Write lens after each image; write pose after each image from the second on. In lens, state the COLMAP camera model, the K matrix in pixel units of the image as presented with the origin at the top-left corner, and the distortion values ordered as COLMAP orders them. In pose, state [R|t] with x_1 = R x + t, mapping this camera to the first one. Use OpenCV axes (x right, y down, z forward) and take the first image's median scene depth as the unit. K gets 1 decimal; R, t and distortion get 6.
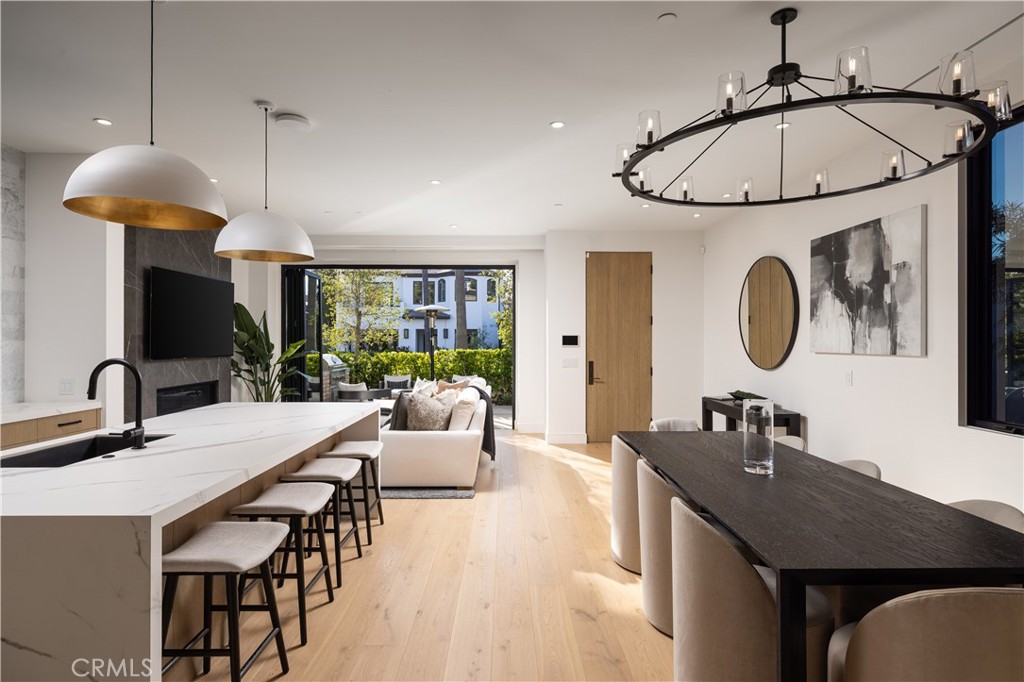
lens RADIAL K [[555.1, 0, 512.0], [0, 555.1, 341.0], [0, 0, 1]] dist [-0.003500, -0.000603]
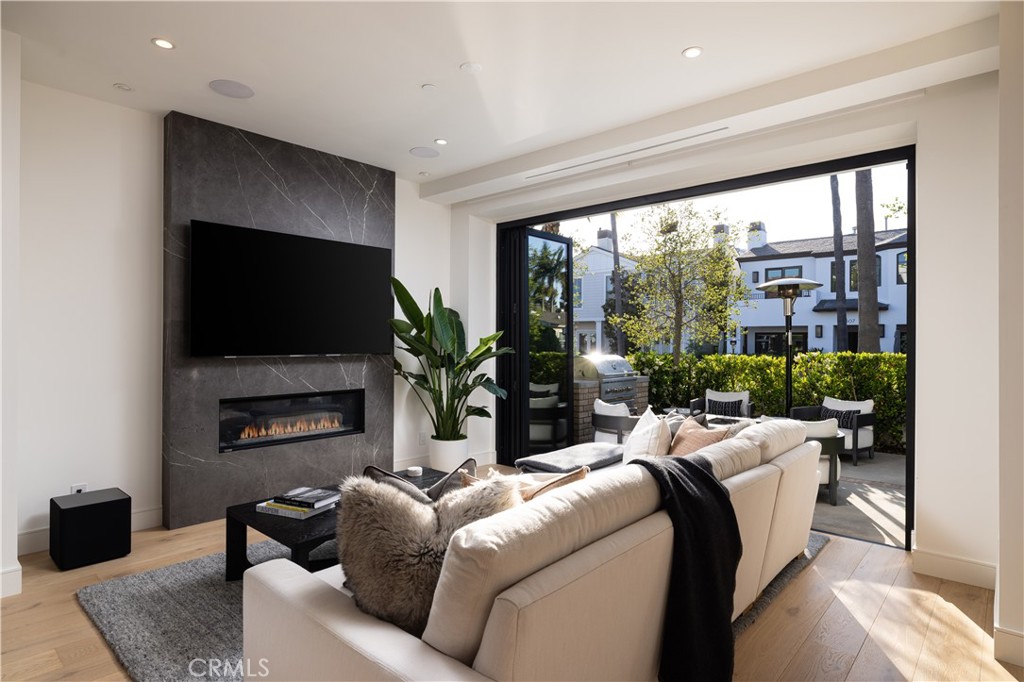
lens RADIAL K [[555.1, 0, 512.0], [0, 555.1, 341.0], [0, 0, 1]] dist [-0.003500, -0.000603]
pose [[0.728912, 0.004842, -0.684590, 0.048070], [-0.006313, 0.999980, 0.000352, 0.005179], [0.684578, 0.004065, 0.728928, 0.349068]]
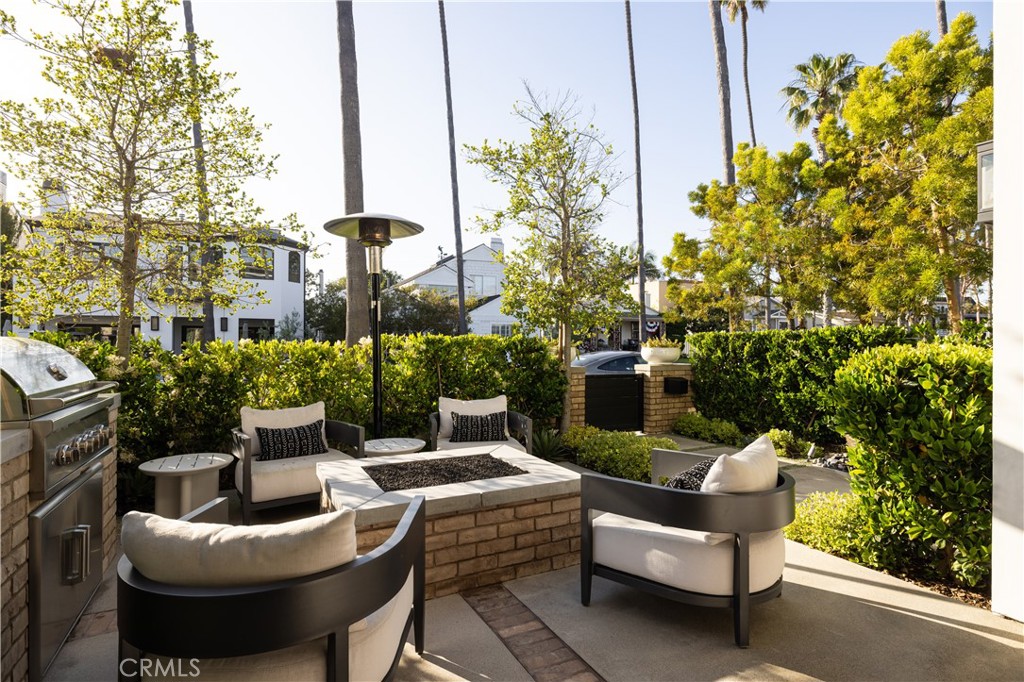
lens RADIAL K [[523.4, 0, 512.0], [0, 523.4, 341.0], [0, 0, 1]] dist [0.000321, 0.000081]
pose [[0.890812, 0.003262, 0.454361, -0.216809], [-0.000218, 0.999977, -0.006751, 0.023428], [-0.454372, 0.005915, 0.890792, 0.633593]]
